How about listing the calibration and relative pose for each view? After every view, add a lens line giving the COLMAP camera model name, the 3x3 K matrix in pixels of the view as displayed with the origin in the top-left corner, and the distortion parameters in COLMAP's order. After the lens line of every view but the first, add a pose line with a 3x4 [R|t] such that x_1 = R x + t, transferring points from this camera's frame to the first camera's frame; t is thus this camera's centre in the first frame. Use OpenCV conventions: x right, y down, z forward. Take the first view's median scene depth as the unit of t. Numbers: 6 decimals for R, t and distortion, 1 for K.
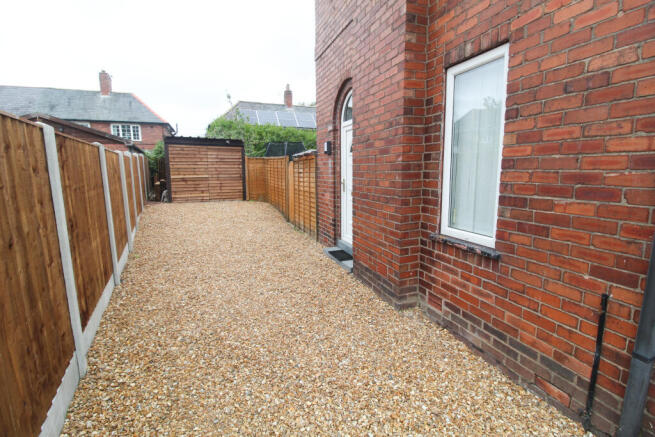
lens RADIAL K [[308.8, 0, 327.5], [0, 308.8, 218.5], [0, 0, 1]] dist [0.022538, -0.022131]
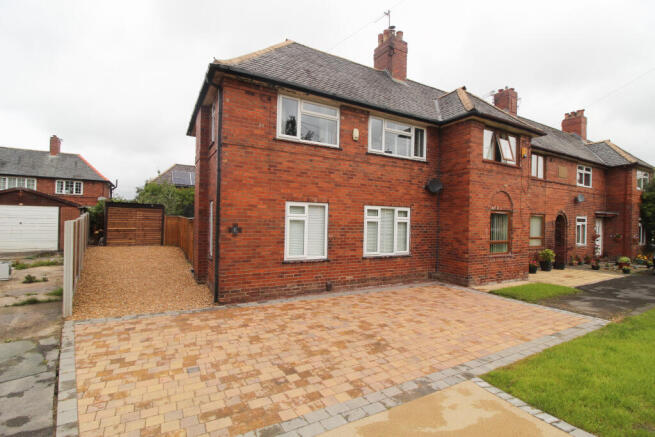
lens RADIAL K [[308.8, 0, 327.5], [0, 308.8, 218.5], [0, 0, 1]] dist [0.022538, -0.022131]
pose [[0.986913, 0.028024, 0.158802, 0.254388], [-0.002751, 0.987566, -0.157182, 0.041851], [-0.161233, 0.154688, 0.974718, -0.539432]]
